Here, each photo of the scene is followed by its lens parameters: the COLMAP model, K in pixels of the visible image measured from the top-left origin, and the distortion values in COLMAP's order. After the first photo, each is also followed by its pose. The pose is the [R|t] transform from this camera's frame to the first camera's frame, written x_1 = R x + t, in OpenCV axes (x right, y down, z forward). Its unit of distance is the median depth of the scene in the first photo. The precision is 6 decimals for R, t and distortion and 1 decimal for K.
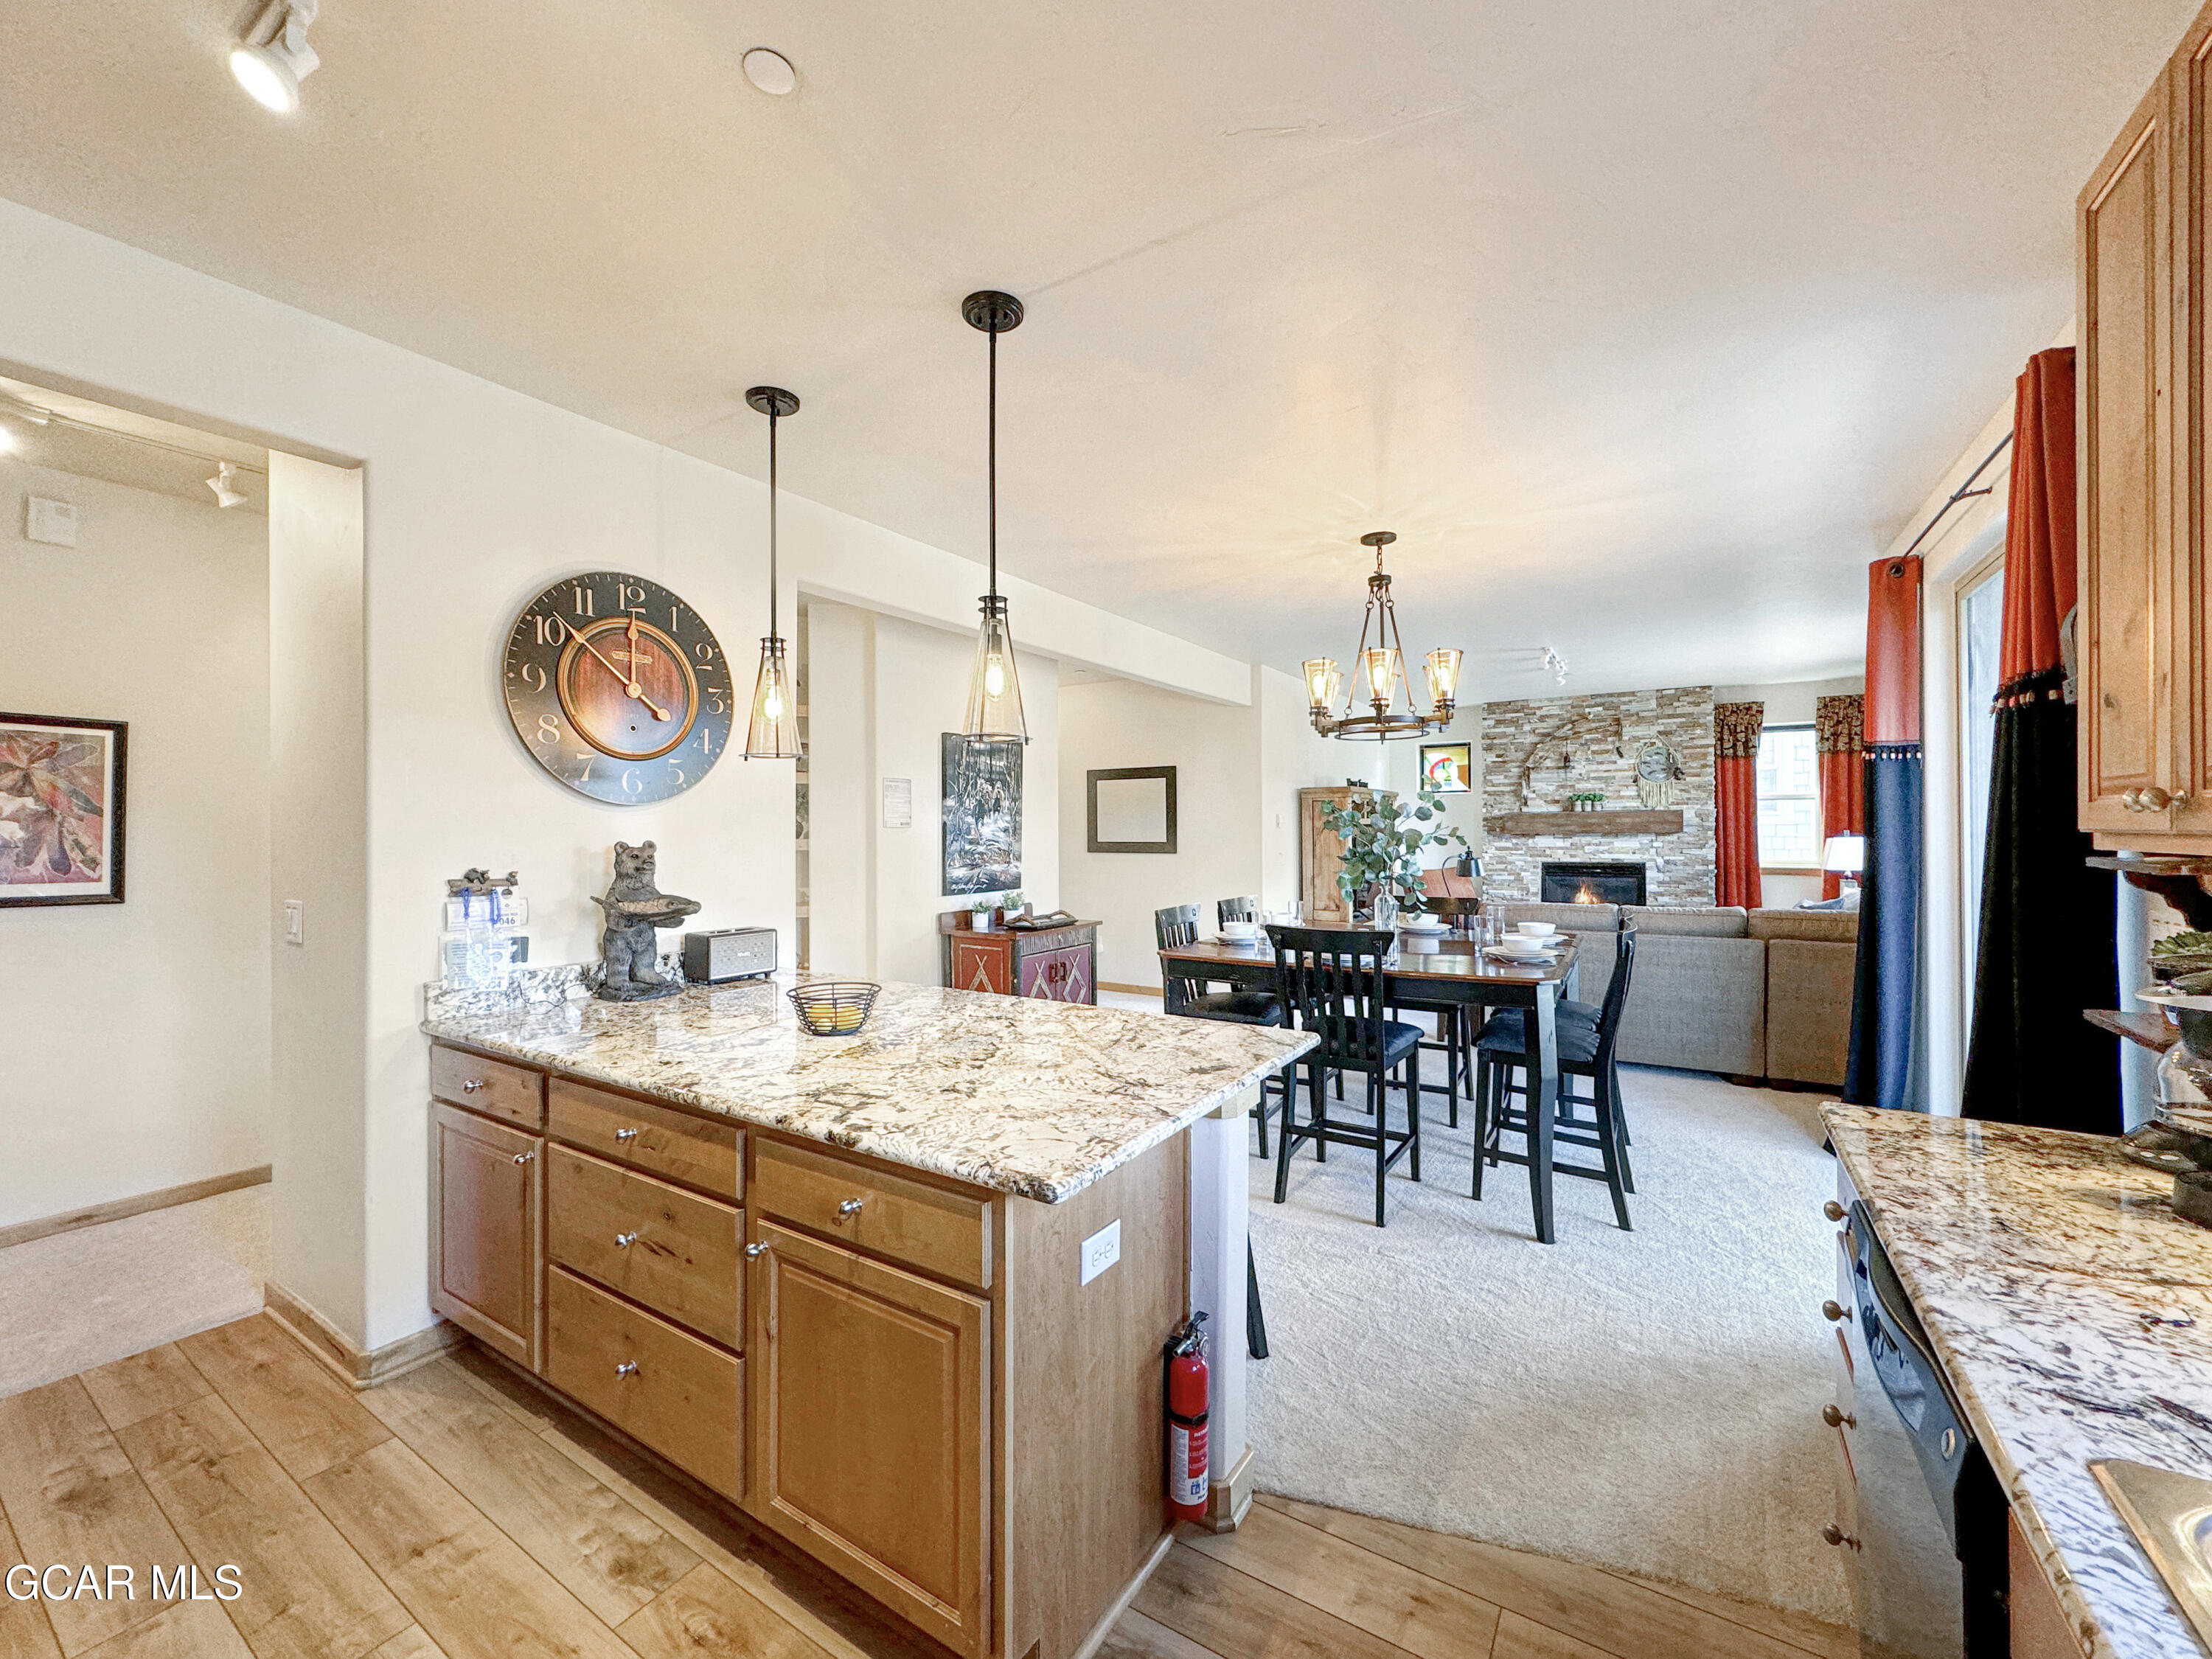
lens RADIAL K [[888.4, 0, 1105.2], [0, 888.4, 826.2], [0, 0, 1]] dist [-0.006719, 0.000089]
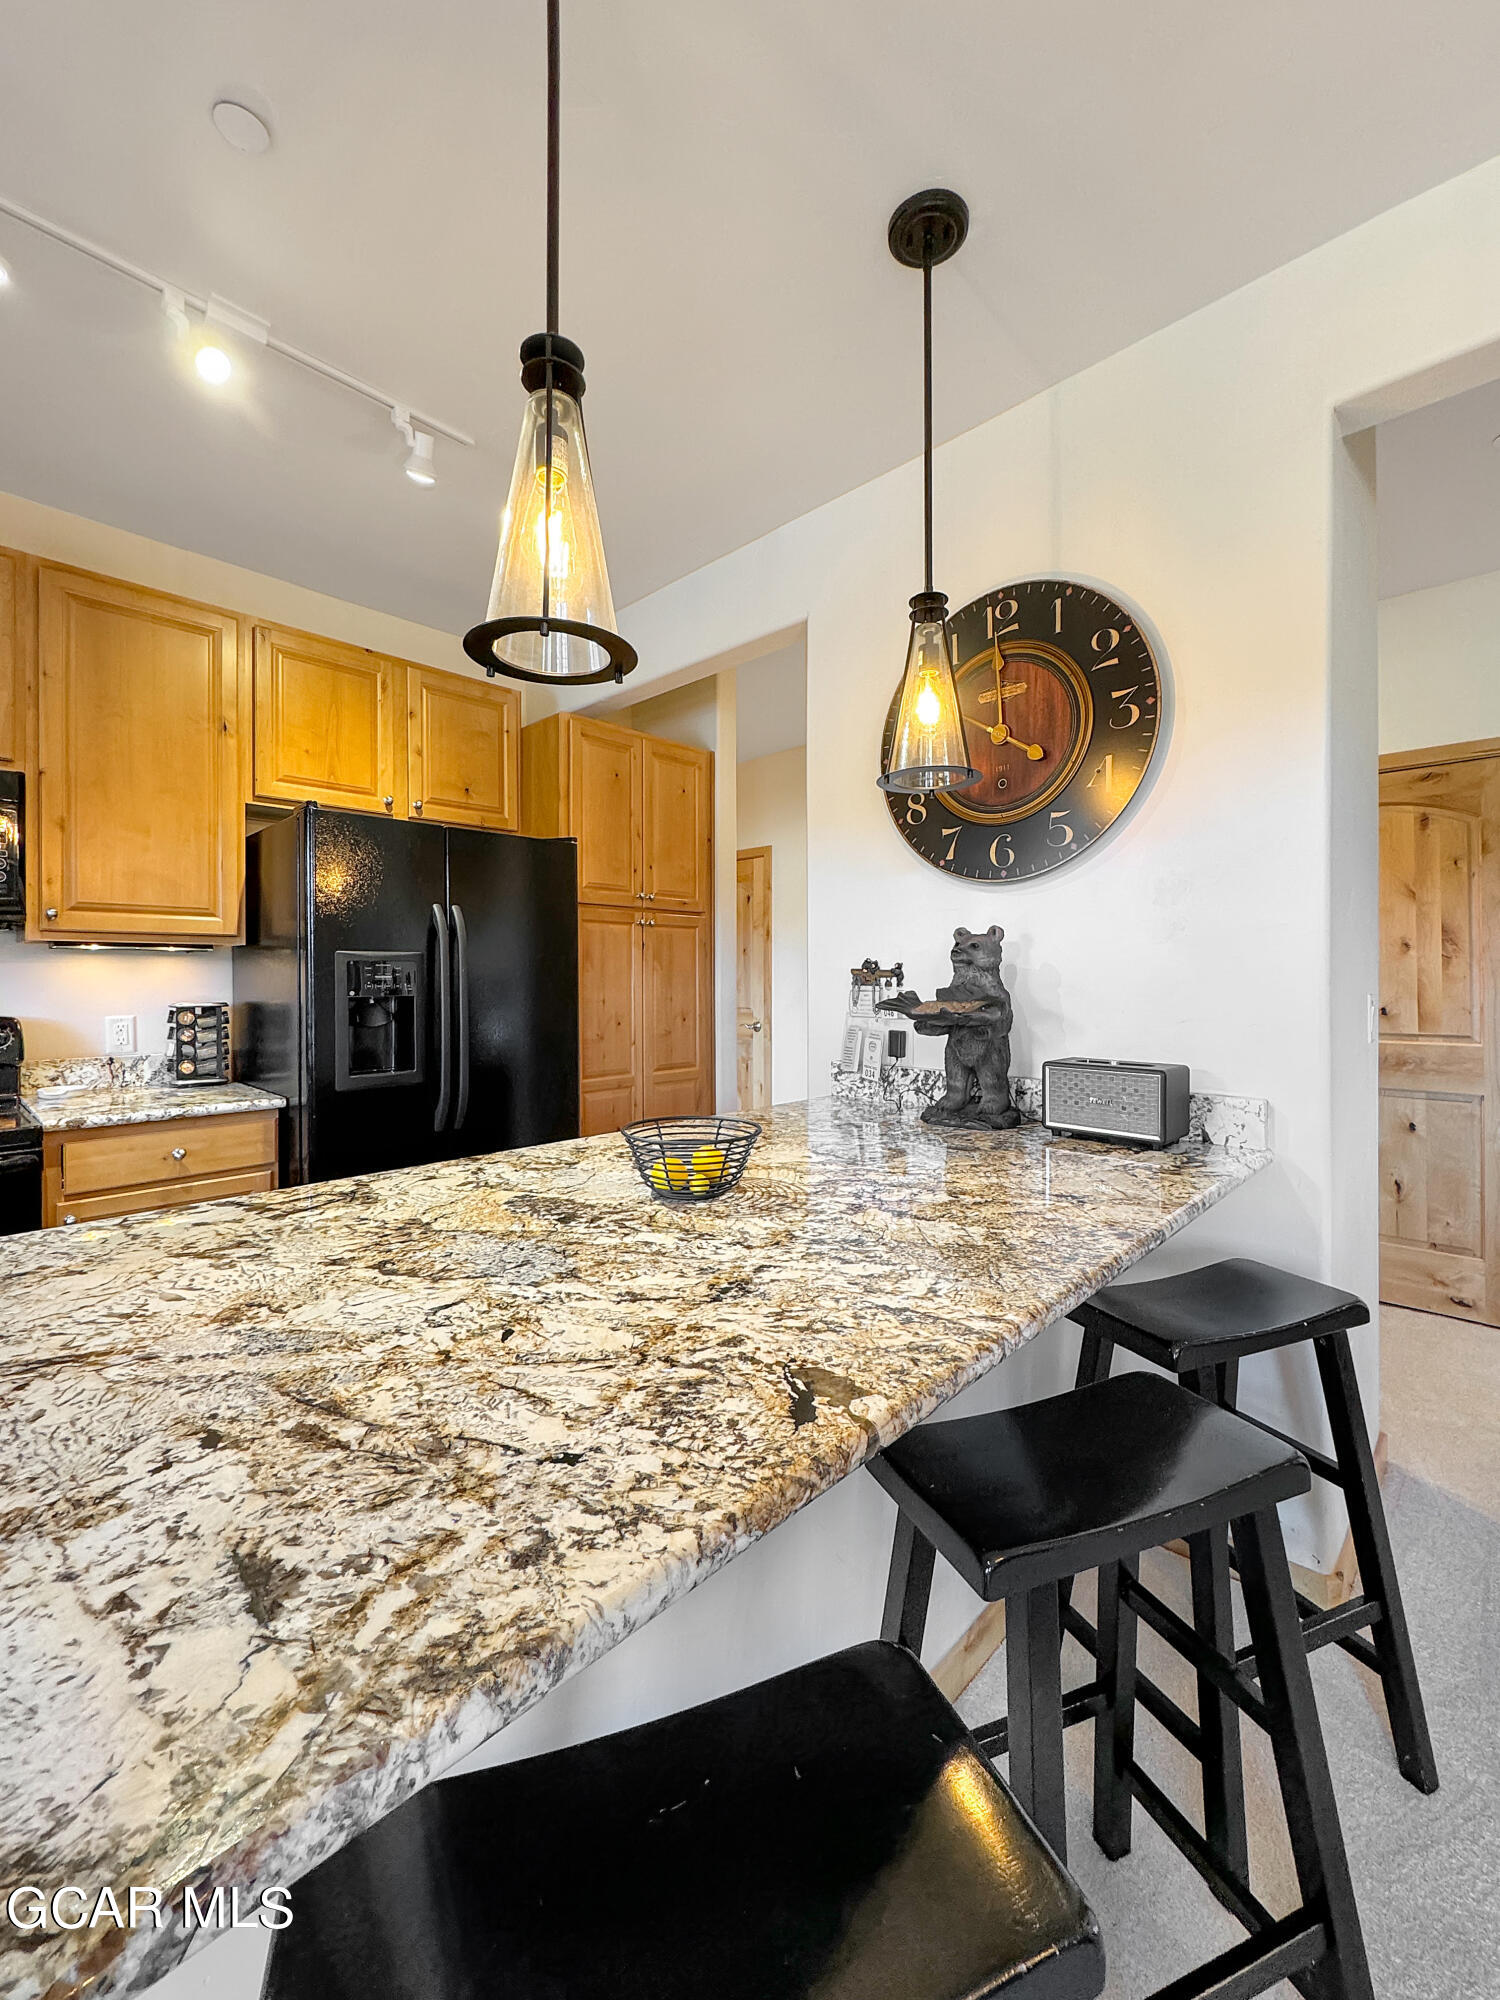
lens RADIAL K [[807.2, 0, 742.1], [0, 807.2, 978.6], [0, 0, 1]] dist [-0.000013, -0.000400]
pose [[-0.201120, 0.007268, -0.979540, 0.073127], [0.005704, 0.999964, 0.006248, 0.019111], [0.979550, -0.004331, -0.201154, 0.313104]]
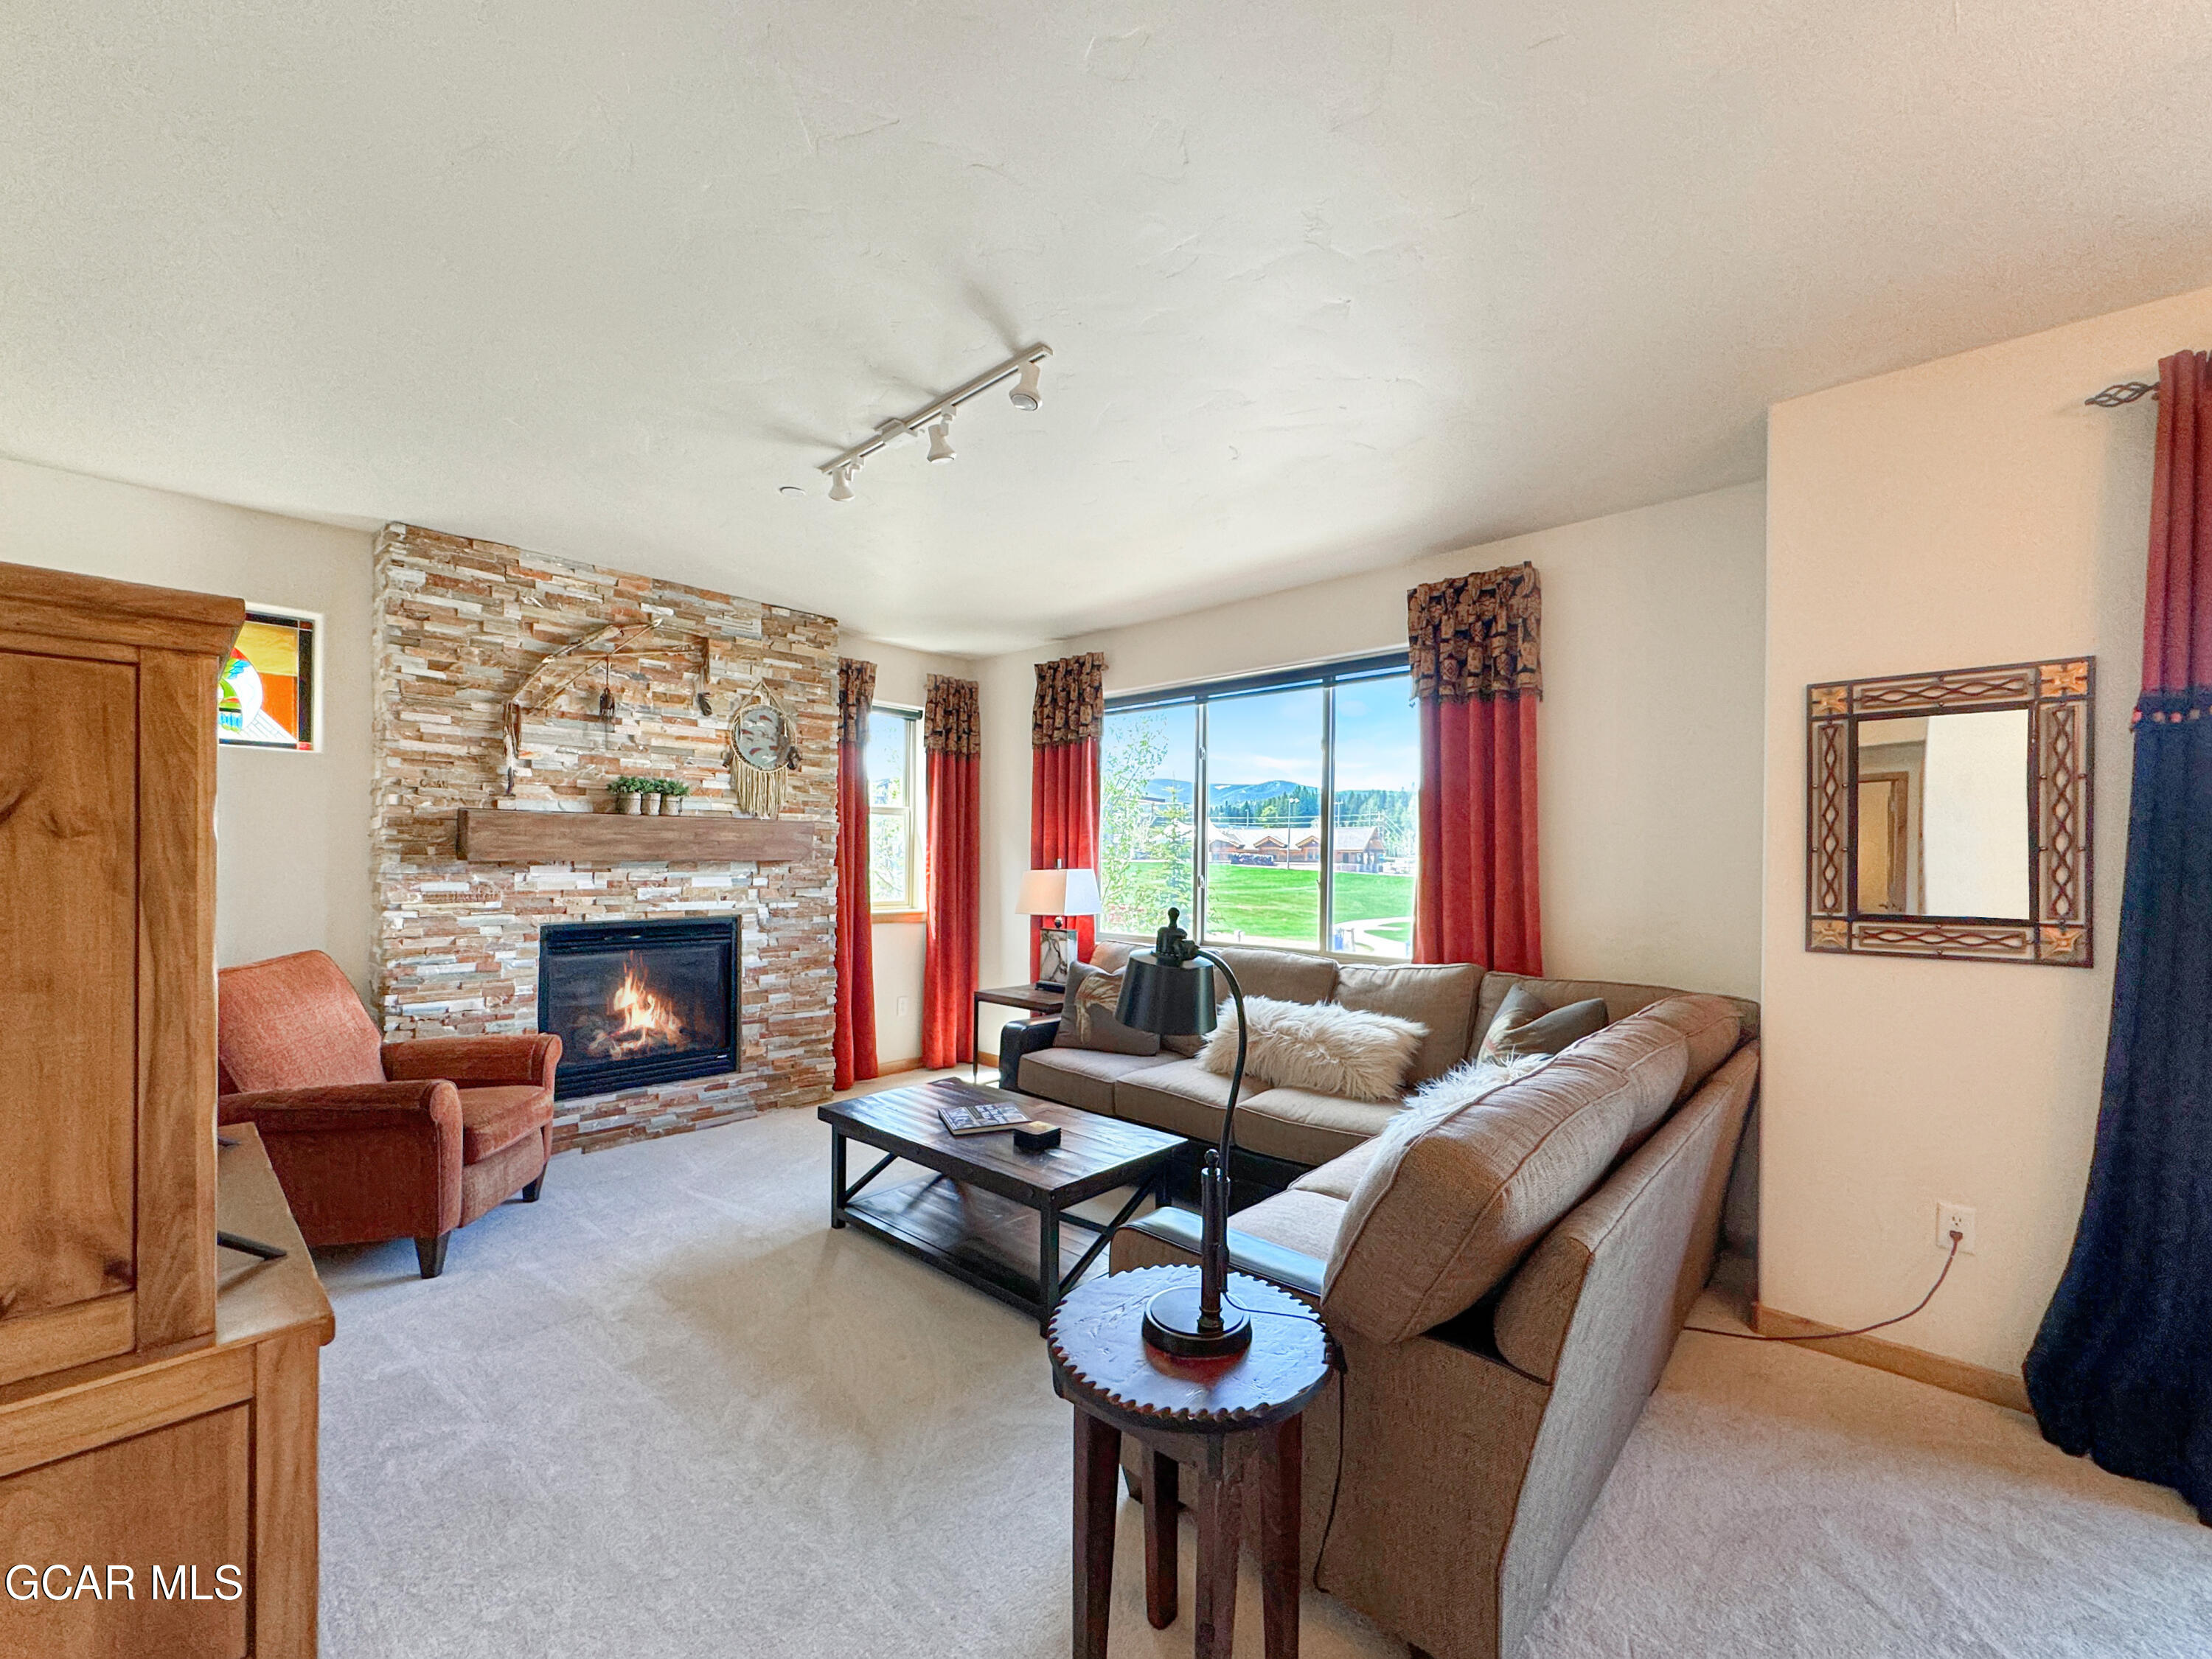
lens RADIAL K [[895.3, 0, 1111.5], [0, 895.3, 861.4], [0, 0, 1]] dist [-0.001747, 0.000174]
pose [[0.167260, 0.005900, 0.985895, 0.109399], [-0.012252, 0.999917, -0.003905, 0.007564], [-0.985837, -0.011426, 0.167318, 0.703916]]
